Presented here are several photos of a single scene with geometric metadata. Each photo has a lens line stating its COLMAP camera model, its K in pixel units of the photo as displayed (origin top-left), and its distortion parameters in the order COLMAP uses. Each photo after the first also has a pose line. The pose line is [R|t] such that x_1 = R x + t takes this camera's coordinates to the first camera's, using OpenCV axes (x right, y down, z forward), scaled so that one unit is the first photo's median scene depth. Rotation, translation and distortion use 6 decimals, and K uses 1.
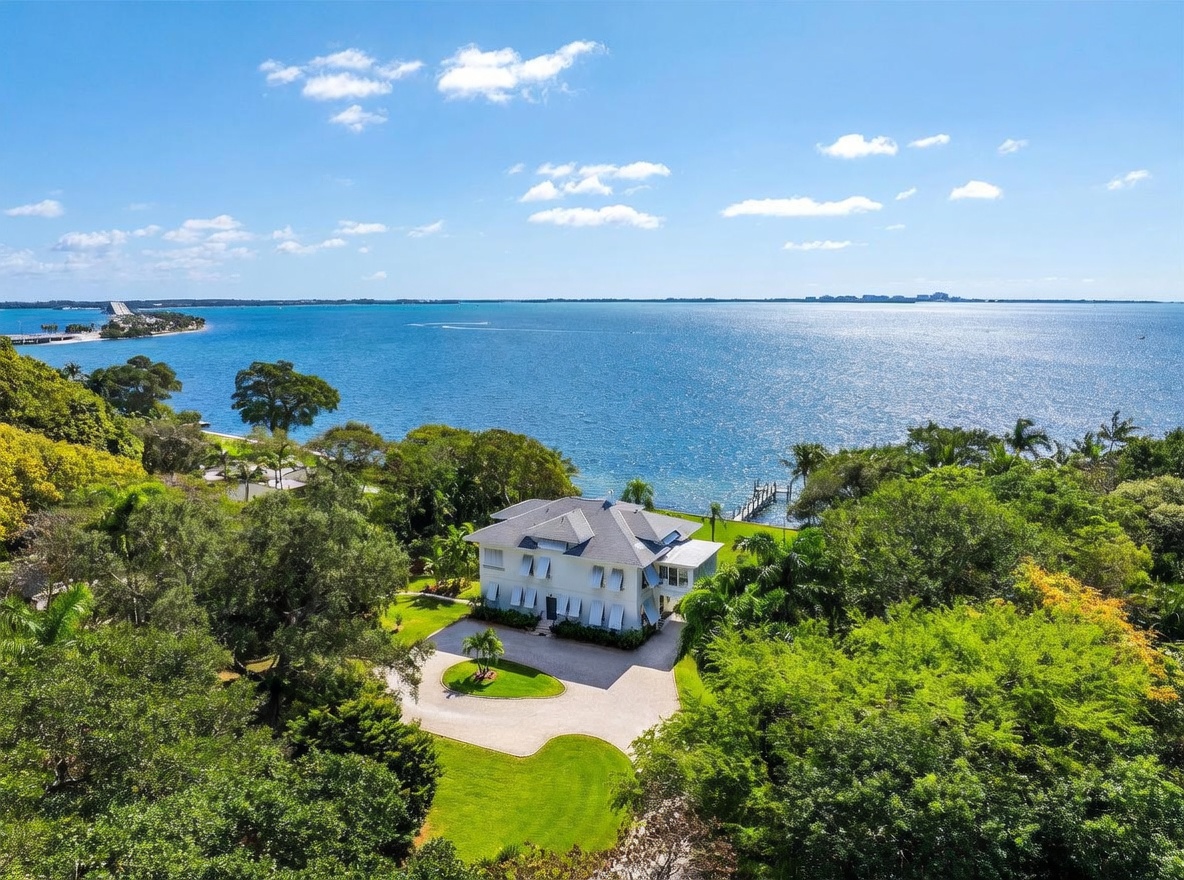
lens RADIAL K [[1023.8, 0, 592.0], [0, 1023.8, 440.0], [0, 0, 1]] dist [-0.009166, -0.011636]
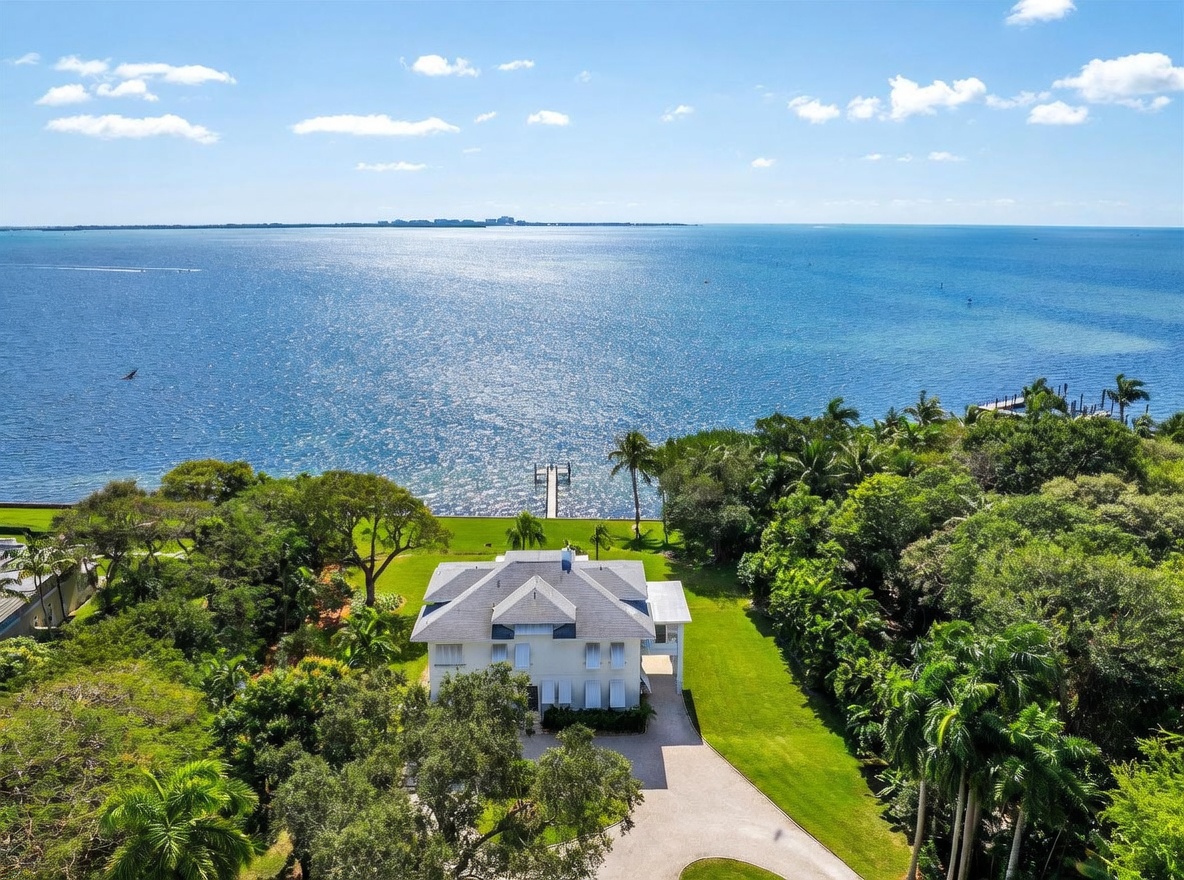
lens RADIAL K [[1023.8, 0, 592.0], [0, 1023.8, 440.0], [0, 0, 1]] dist [-0.009166, -0.011636]
pose [[0.853272, -0.113066, 0.509061, -0.132966], [0.057505, 0.990659, 0.123643, -0.048940], [-0.518286, -0.076228, 0.851803, 0.088632]]
